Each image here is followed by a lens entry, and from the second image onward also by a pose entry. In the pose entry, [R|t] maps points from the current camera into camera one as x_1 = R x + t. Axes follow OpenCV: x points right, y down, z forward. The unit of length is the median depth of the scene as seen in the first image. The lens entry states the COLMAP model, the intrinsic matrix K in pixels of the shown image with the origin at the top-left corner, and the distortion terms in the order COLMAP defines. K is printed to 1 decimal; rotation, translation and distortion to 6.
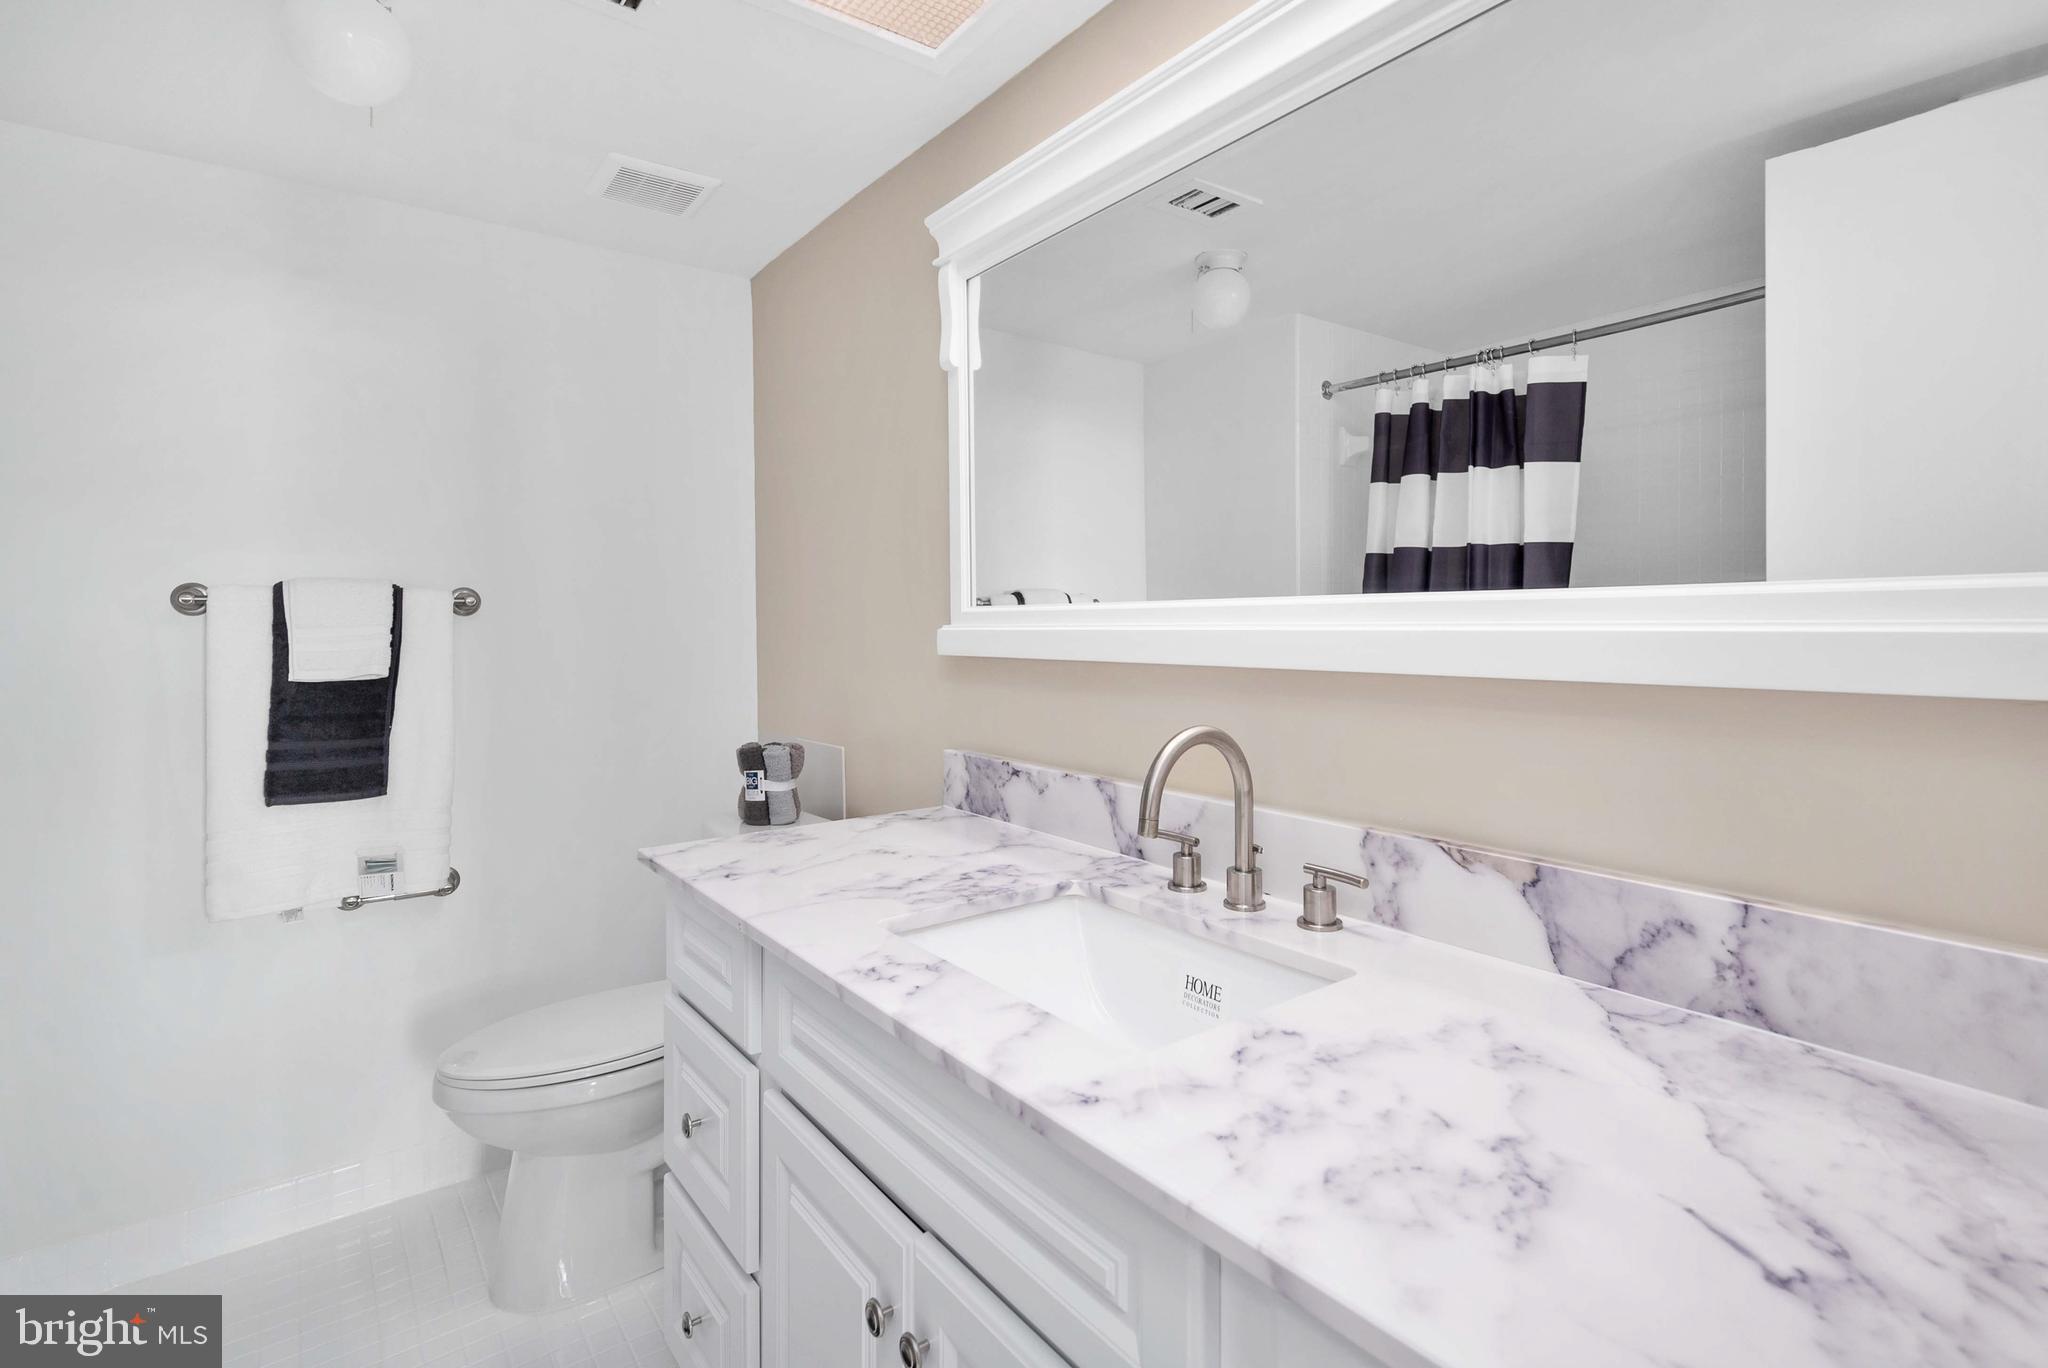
lens RADIAL K [[974.5, 0, 1056.6], [0, 974.5, 627.8], [0, 0, 1]] dist [0.001951, 0.000191]
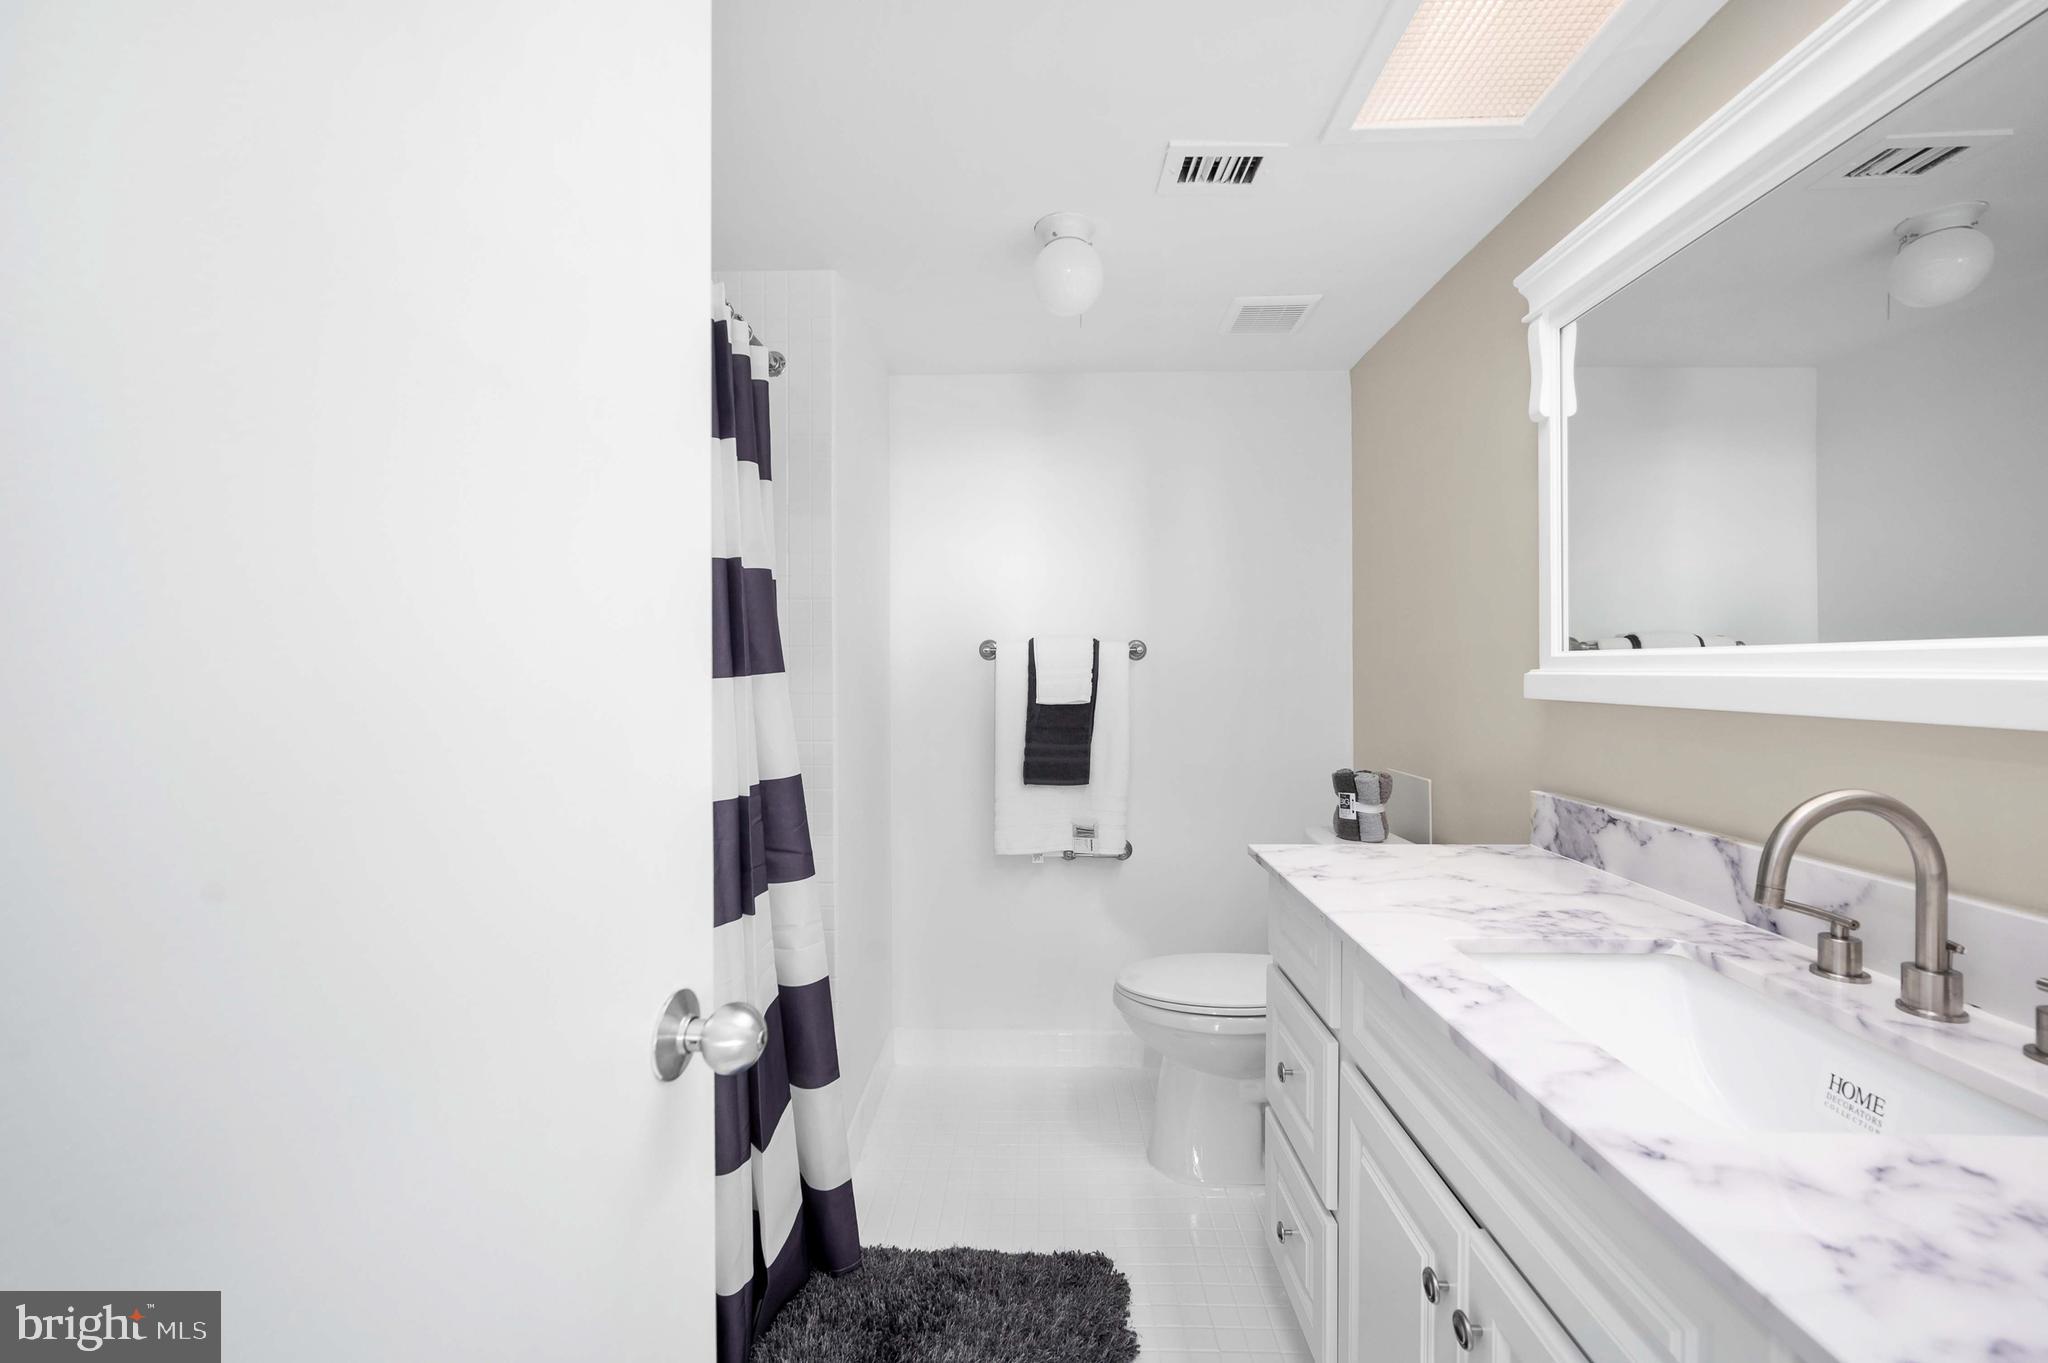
lens RADIAL K [[834.3, 0, 1024.4], [0, 834.3, 671.7], [0, 0, 1]] dist [-0.000142, 0.000237]
pose [[0.772856, 0.007927, -0.634532, 0.040862], [-0.006234, 0.999969, 0.004899, -0.002049], [0.634550, 0.000169, 0.772881, -0.030466]]
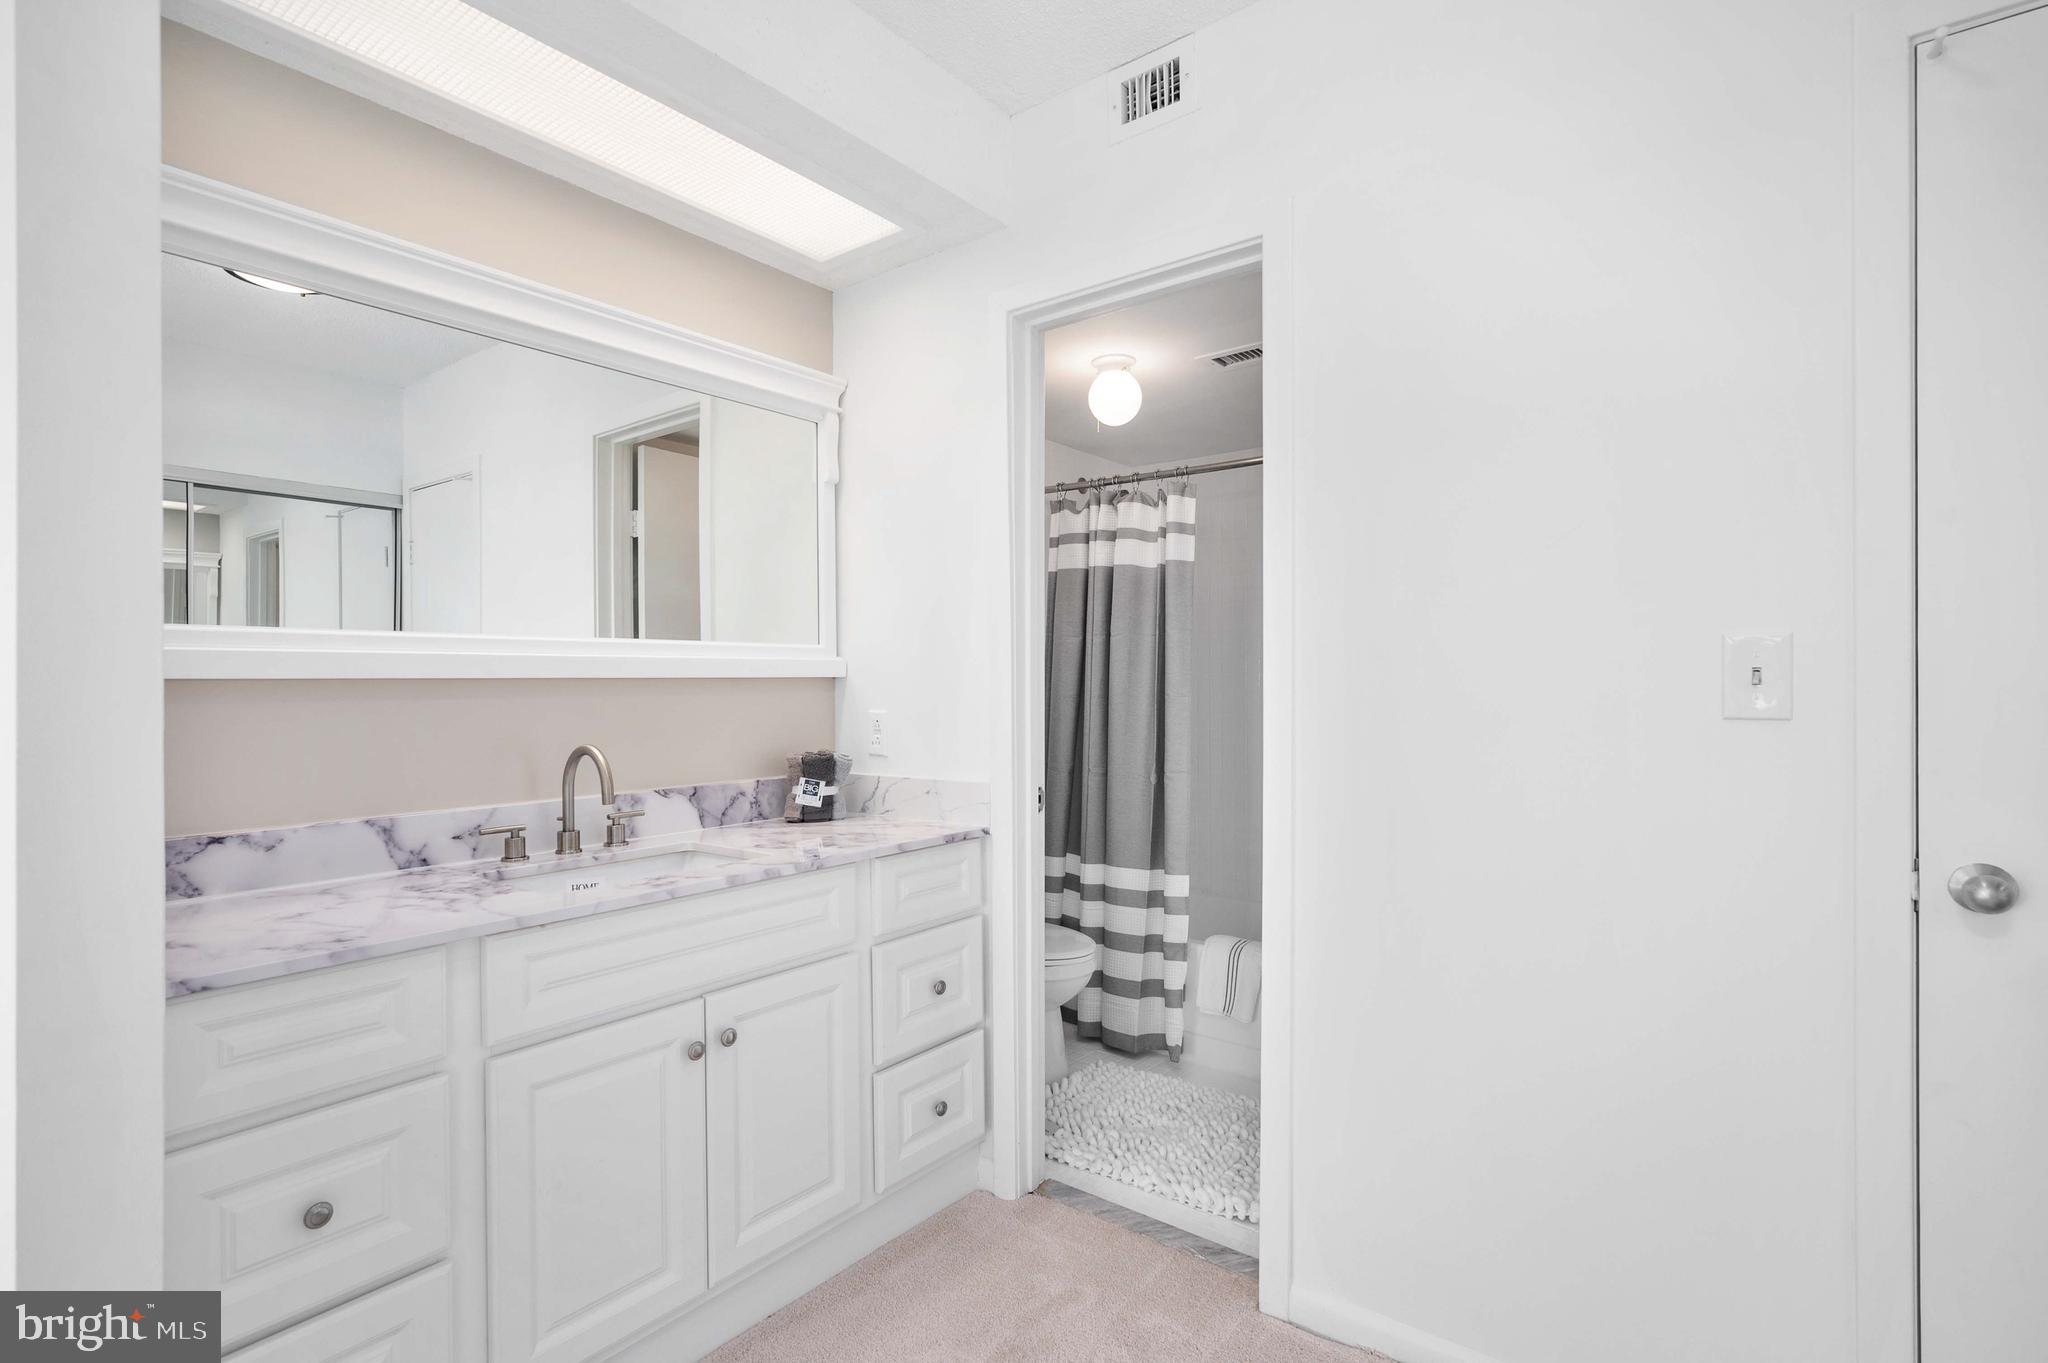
lens RADIAL K [[971.2, 0, 1024.0], [0, 971.2, 681.5], [0, 0, 1]] dist [-0.001557, 0.000219]
pose [[-0.236428, 0.009451, 0.971603, -1.489194], [0.008381, 0.999935, -0.007687, 0.004356], [-0.971613, 0.006325, -0.236492, 0.558949]]
